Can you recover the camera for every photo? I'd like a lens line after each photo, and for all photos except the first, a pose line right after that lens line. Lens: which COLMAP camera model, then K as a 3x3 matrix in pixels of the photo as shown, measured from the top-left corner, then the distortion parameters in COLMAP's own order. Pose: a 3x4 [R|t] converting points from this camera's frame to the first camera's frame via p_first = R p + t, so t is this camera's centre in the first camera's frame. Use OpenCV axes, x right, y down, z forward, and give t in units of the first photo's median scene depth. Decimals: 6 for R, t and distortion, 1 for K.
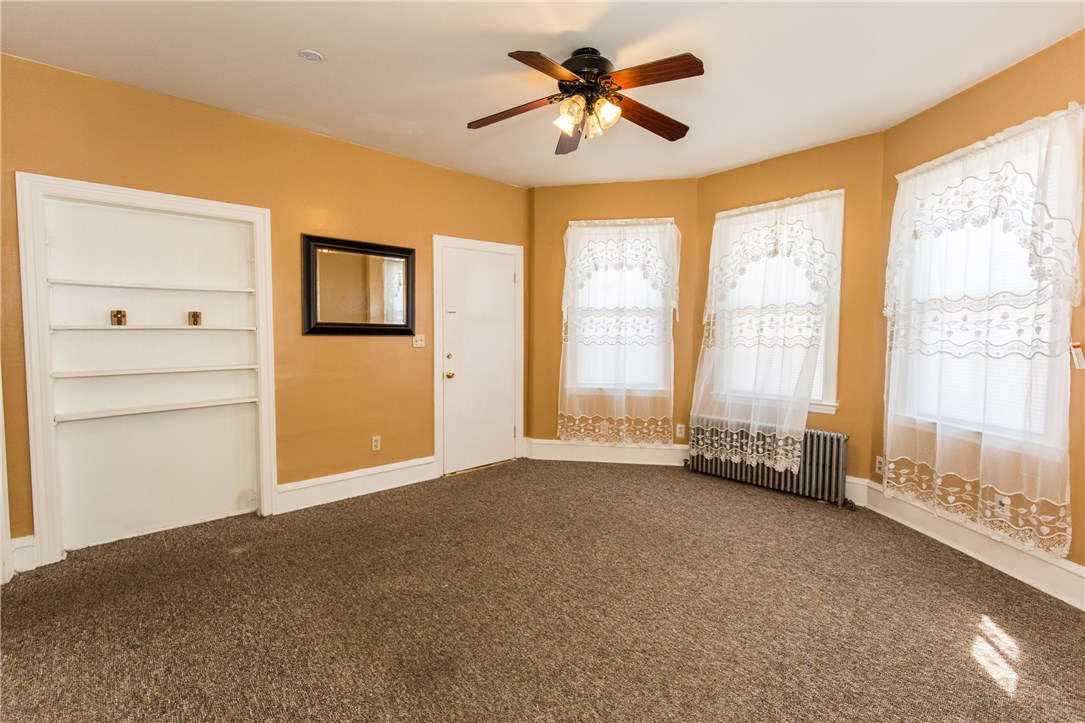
lens RADIAL K [[485.0, 0, 544.9], [0, 485.0, 361.3], [0, 0, 1]] dist [0.001191, -0.000741]
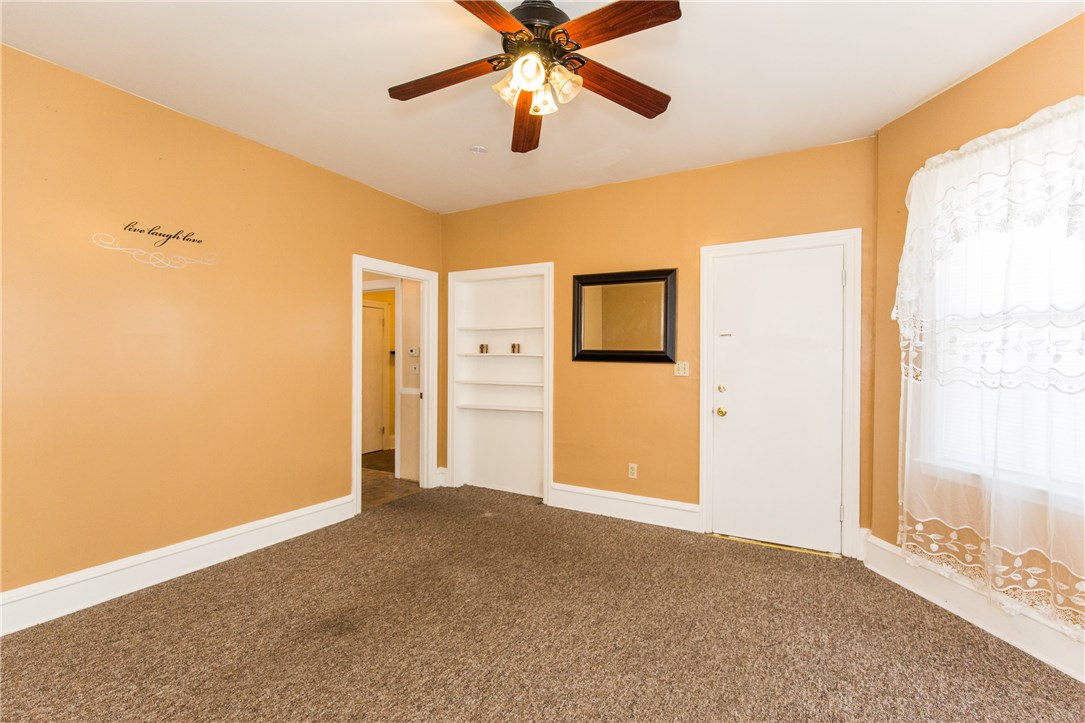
lens RADIAL K [[485.0, 0, 544.7], [0, 485.0, 362.7], [0, 0, 1]] dist [0.001191, -0.000741]
pose [[0.314739, 0.011791, -0.949105, 0.550536], [-0.064443, 0.997881, -0.008974, -0.032093], [0.946988, 0.063988, 0.314831, 0.520933]]
